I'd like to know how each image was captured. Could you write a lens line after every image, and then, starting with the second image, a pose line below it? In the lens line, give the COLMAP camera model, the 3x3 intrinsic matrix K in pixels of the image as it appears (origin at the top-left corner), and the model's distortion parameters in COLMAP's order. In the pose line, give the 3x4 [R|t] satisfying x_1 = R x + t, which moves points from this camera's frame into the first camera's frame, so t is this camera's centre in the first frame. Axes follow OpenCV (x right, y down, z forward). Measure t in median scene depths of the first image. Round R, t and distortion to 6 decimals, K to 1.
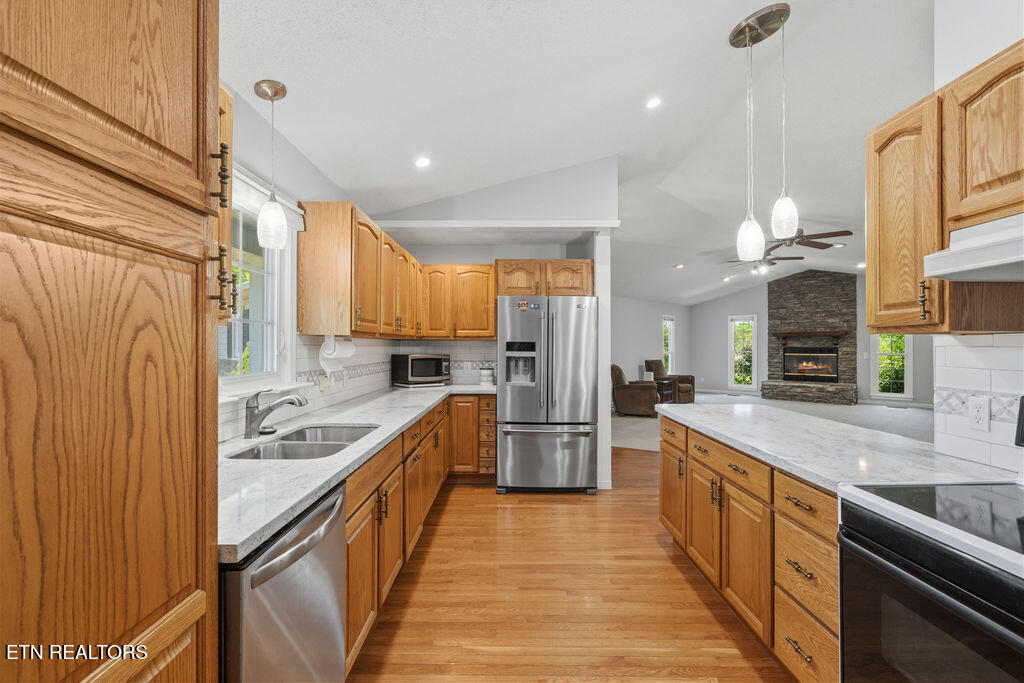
lens RADIAL K [[450.4, 0, 511.3], [0, 450.4, 344.5], [0, 0, 1]] dist [0.002709, 0.000526]
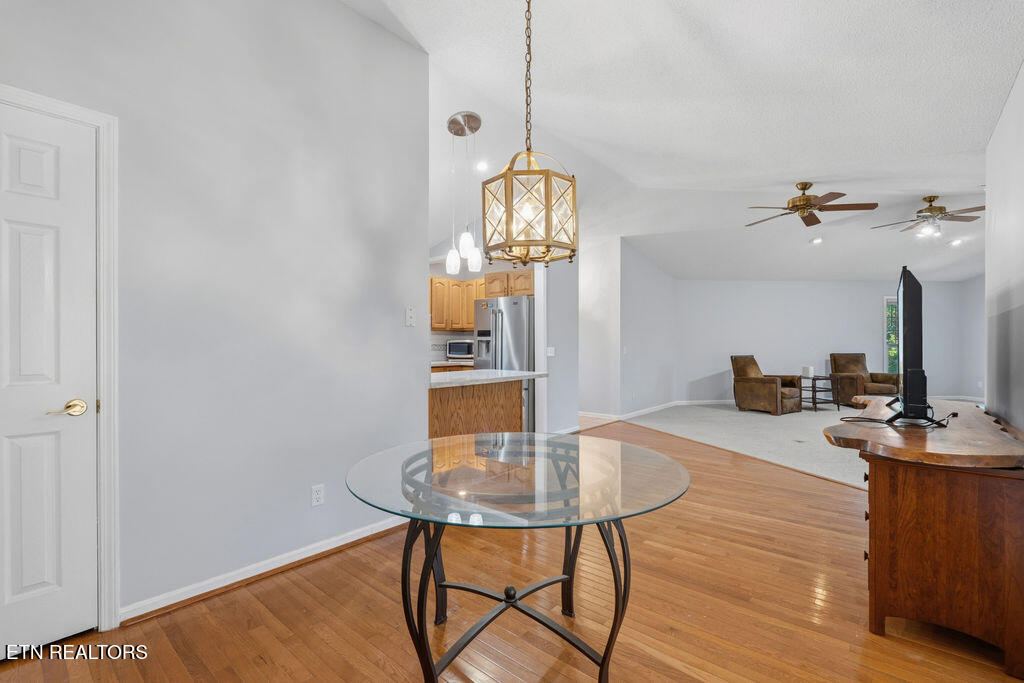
lens RADIAL K [[450.4, 0, 503.6], [0, 450.4, 343.7], [0, 0, 1]] dist [0.002709, 0.000526]
pose [[0.750911, 0.001142, -0.660402, 0.402474], [0.001990, 0.999990, 0.003991, 0.012691], [0.660400, -0.004311, 0.750902, -0.021729]]
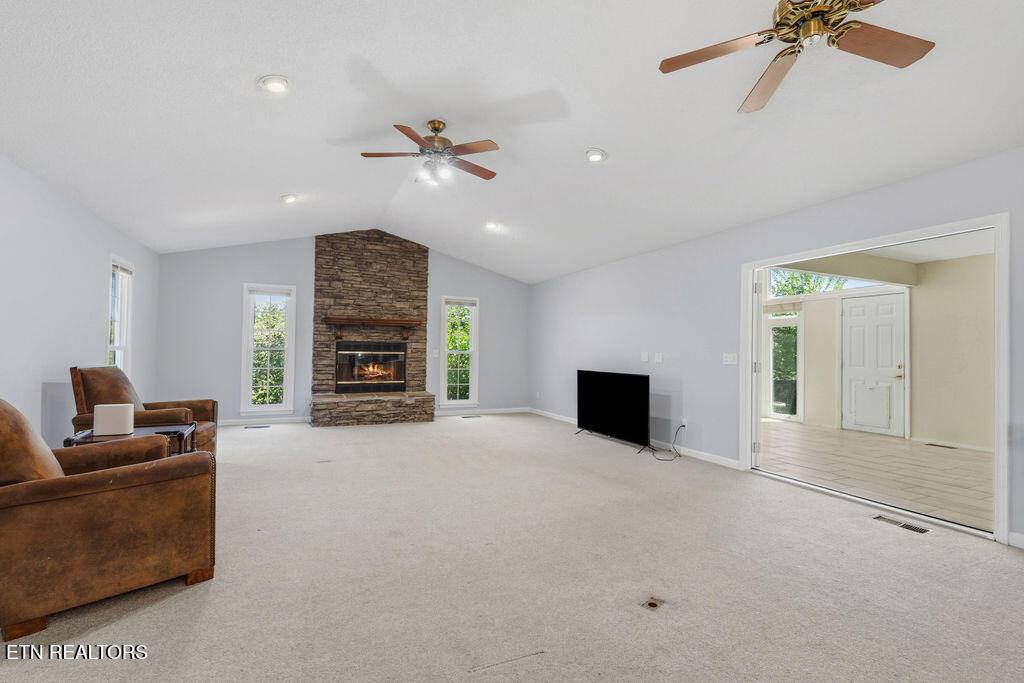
lens RADIAL K [[450.4, 0, 504.2], [0, 450.4, 344.3], [0, 0, 1]] dist [0.002709, 0.000526]
pose [[0.370908, 0.021389, 0.928423, 0.104983], [-0.015238, 0.999740, -0.016944, 0.018818], [-0.928545, -0.007862, 0.371138, 0.584191]]
